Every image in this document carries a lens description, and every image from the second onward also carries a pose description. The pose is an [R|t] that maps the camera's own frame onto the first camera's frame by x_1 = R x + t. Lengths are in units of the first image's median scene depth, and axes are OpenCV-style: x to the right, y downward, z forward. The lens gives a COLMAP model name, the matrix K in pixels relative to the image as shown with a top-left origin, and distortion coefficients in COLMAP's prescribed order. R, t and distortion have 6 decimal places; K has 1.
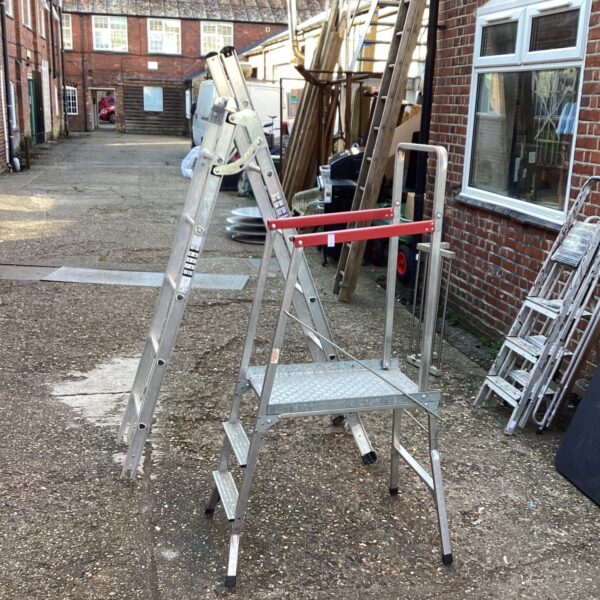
lens RADIAL K [[737.4, 0, 303.9], [0, 737.4, 302.9], [0, 0, 1]] dist [0.035516, 0.000000]
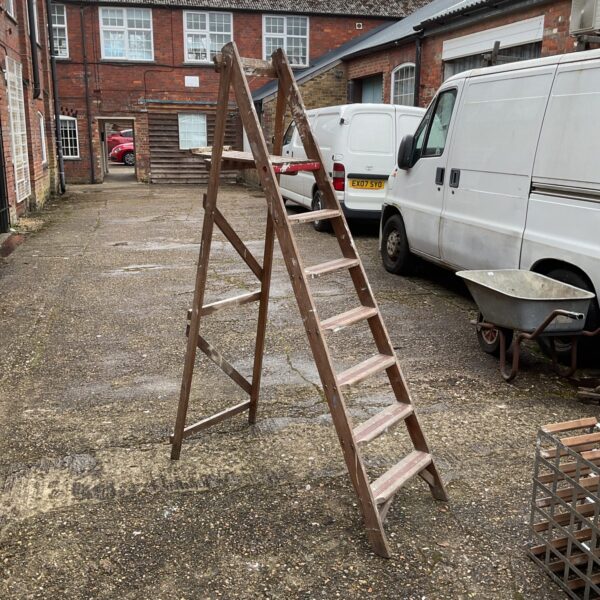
lens RADIAL K [[737.4, 0, 316.9], [0, 737.4, 307.1], [0, 0, 1]] dist [0.035516, 0.000000]
pose [[0.999638, -0.024608, 0.010879, -0.470900], [0.024951, 0.999156, -0.032627, -0.427659], [-0.010067, 0.032886, 0.999408, 1.554784]]
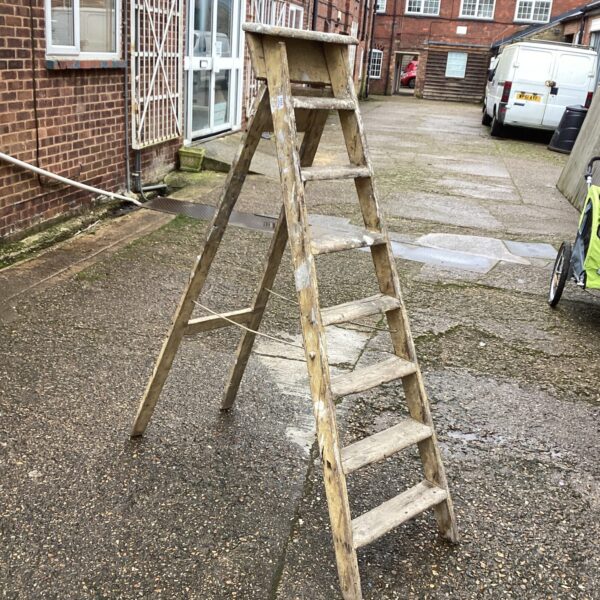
lens RADIAL K [[737.4, 0, 301.2], [0, 737.4, 301.4], [0, 0, 1]] dist [0.035516, 0.000000]
pose [[0.920593, 0.162579, -0.355071, 0.028254], [-0.148772, 0.986663, 0.066050, -0.008496], [0.361074, -0.007981, 0.932503, 0.049838]]
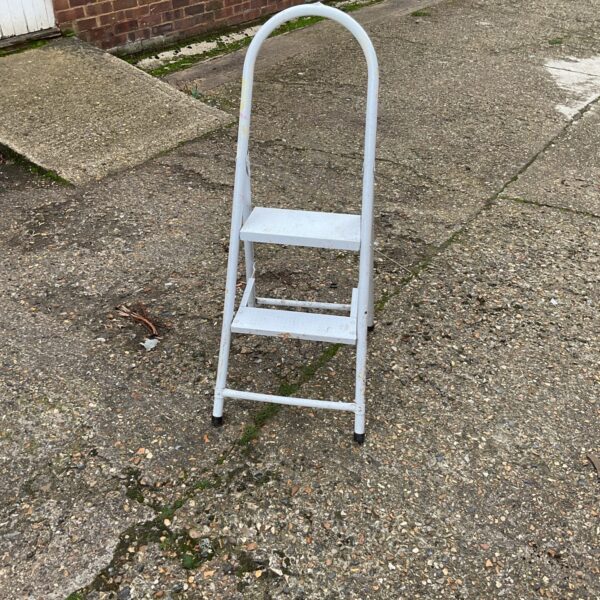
lens RADIAL K [[682.5, 0, 296.2], [0, 682.5, 287.3], [0, 0, 1]] dist [0.011291, 0.000000]
pose [[0.674334, 0.394418, -0.624267, 0.123445], [-0.184625, 0.908605, 0.374633, 0.052885], [0.714974, -0.137372, 0.685523, -0.075347]]
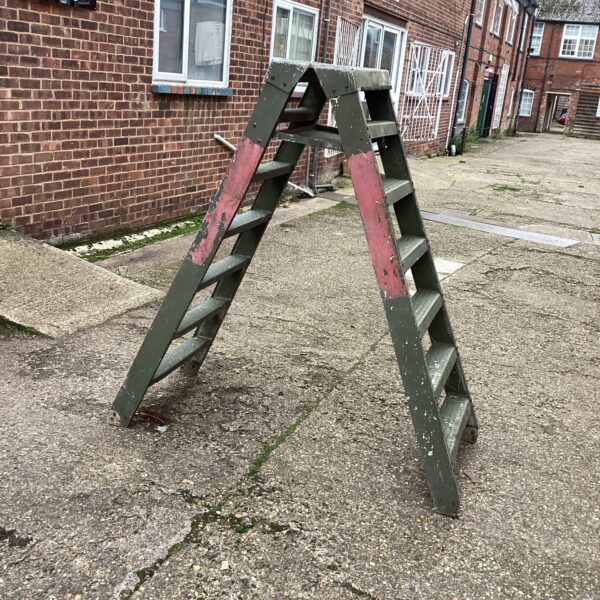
lens RADIAL K [[737.4, 0, 302.1], [0, 737.4, 294.9], [0, 0, 1]] dist [0.035516, 0.000000]
pose [[0.823445, 0.203354, -0.529702, 0.182738], [-0.212162, 0.976200, 0.044951, 0.078006], [0.526236, 0.075369, 0.846992, -0.232236]]
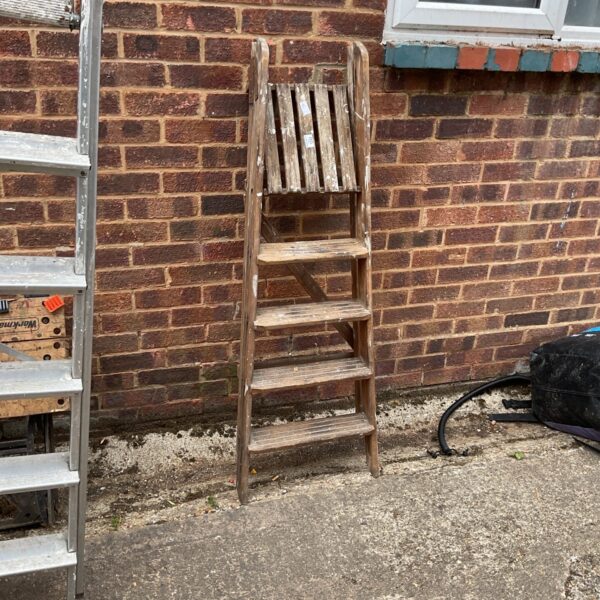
lens RADIAL K [[662.8, 0, 295.5], [0, 662.8, 300.4], [0, 0, 1]] dist [0.050521, 0.000000]
pose [[0.096989, 0.429227, -0.897974, -0.178482], [-0.318522, 0.868163, 0.380574, -0.077920], [0.942941, 0.249113, 0.220920, 0.296859]]
